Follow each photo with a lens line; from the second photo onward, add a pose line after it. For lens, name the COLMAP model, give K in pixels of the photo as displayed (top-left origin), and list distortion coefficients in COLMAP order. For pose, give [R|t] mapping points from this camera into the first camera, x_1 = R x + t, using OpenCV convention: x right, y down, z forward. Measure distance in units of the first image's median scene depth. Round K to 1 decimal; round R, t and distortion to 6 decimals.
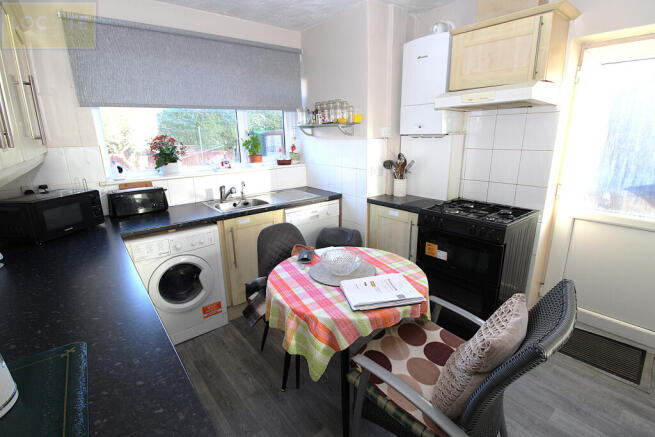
lens RADIAL K [[305.2, 0, 329.3], [0, 305.2, 214.9], [0, 0, 1]] dist [-0.003325, -0.000367]
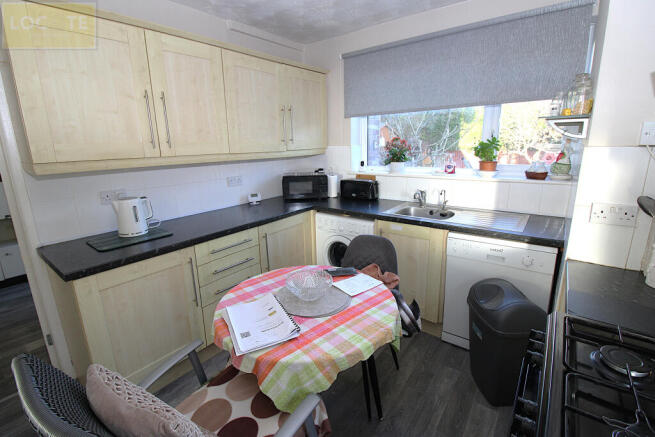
lens RADIAL K [[305.2, 0, 329.4], [0, 305.2, 214.9], [0, 0, 1]] dist [-0.003325, -0.000367]
pose [[0.230263, 0.243843, -0.942082, 0.607584], [-0.228858, 0.954513, 0.191123, -0.162773], [0.945834, 0.171595, 0.275595, 0.556626]]
